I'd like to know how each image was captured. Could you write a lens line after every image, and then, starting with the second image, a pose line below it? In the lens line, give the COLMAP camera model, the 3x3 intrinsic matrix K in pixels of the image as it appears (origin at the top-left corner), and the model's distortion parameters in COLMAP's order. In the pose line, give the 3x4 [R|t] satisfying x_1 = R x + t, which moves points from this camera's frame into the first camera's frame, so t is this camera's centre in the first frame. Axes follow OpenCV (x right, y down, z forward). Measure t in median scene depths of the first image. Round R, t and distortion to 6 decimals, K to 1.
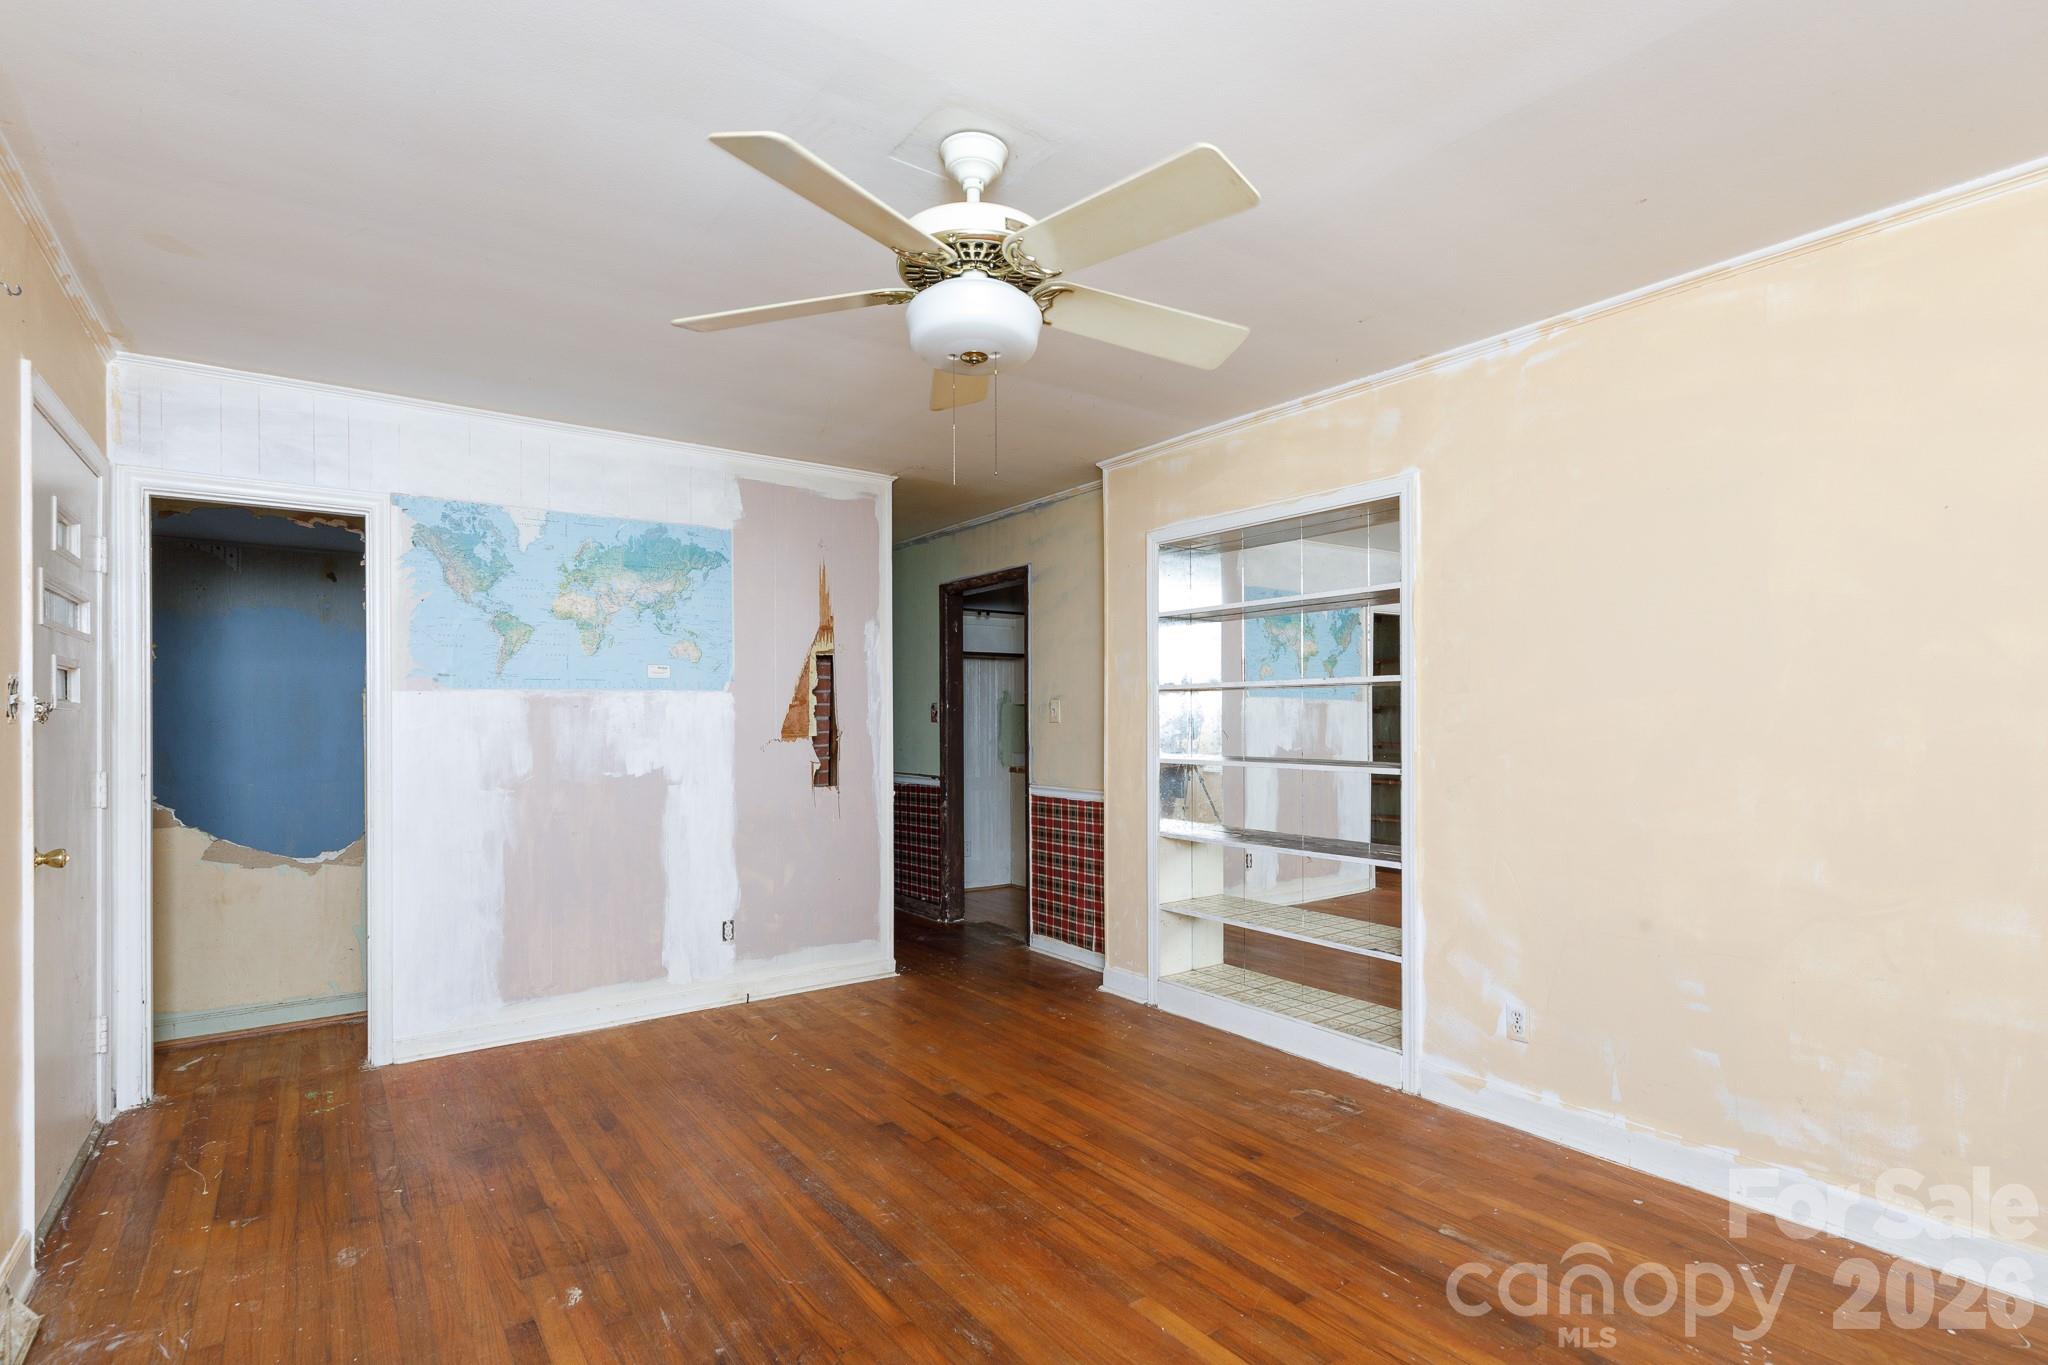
lens RADIAL K [[982.5, 0, 1027.1], [0, 982.5, 704.5], [0, 0, 1]] dist [-0.001365, 0.000318]
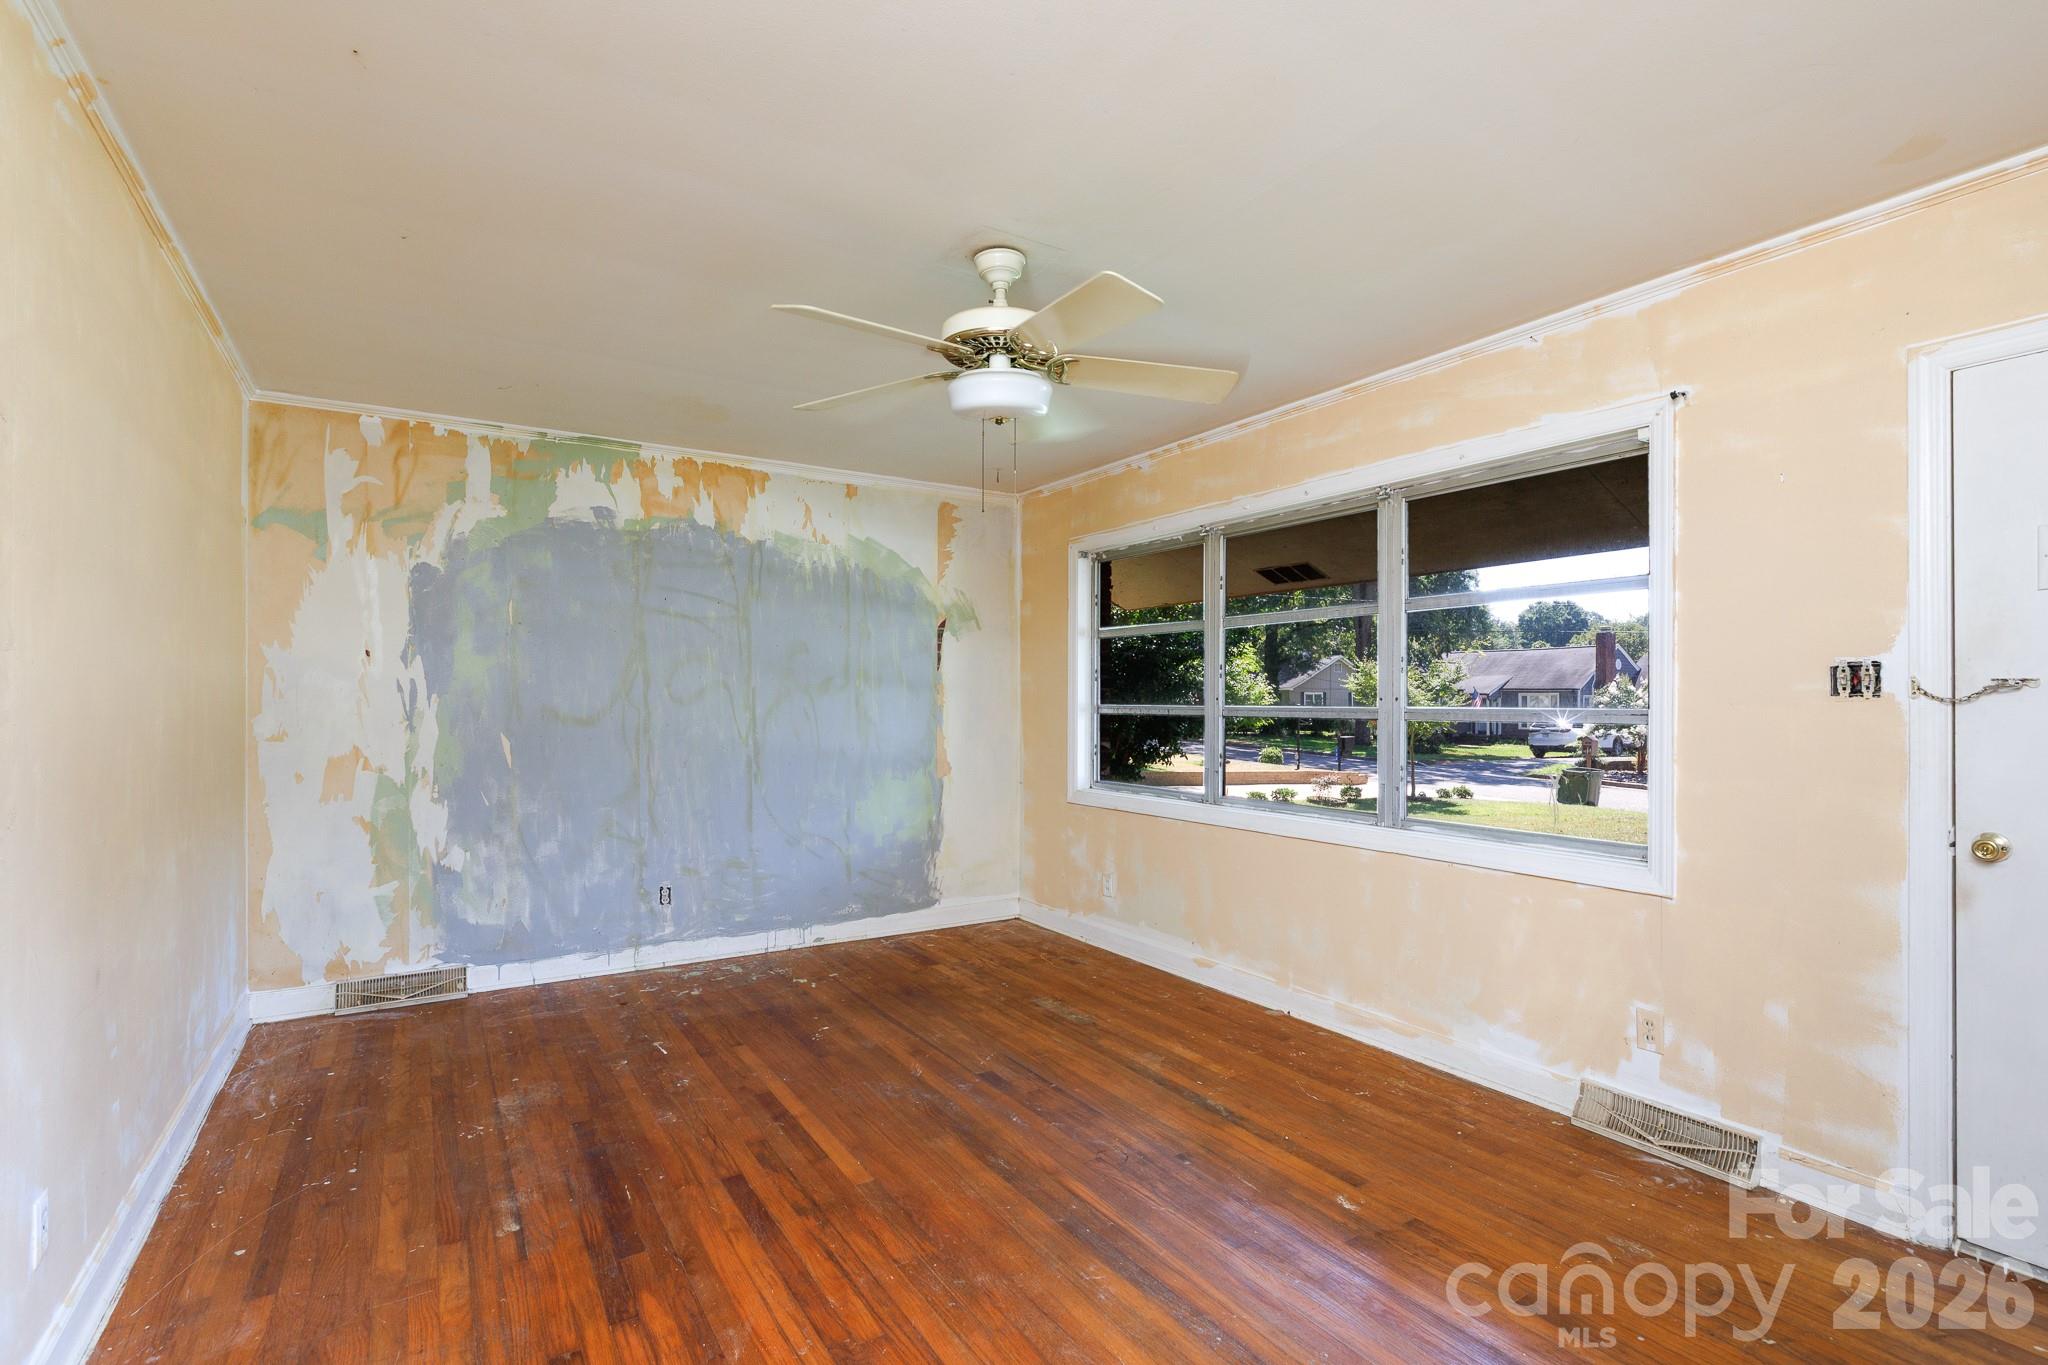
lens RADIAL K [[982.5, 0, 1027.1], [0, 982.5, 704.5], [0, 0, 1]] dist [-0.001365, 0.000318]
pose [[-0.997782, 0.002126, 0.066532, -0.154886], [0.001507, 0.999955, -0.009355, 0.027877], [-0.066549, -0.009234, -0.997740, 2.020876]]
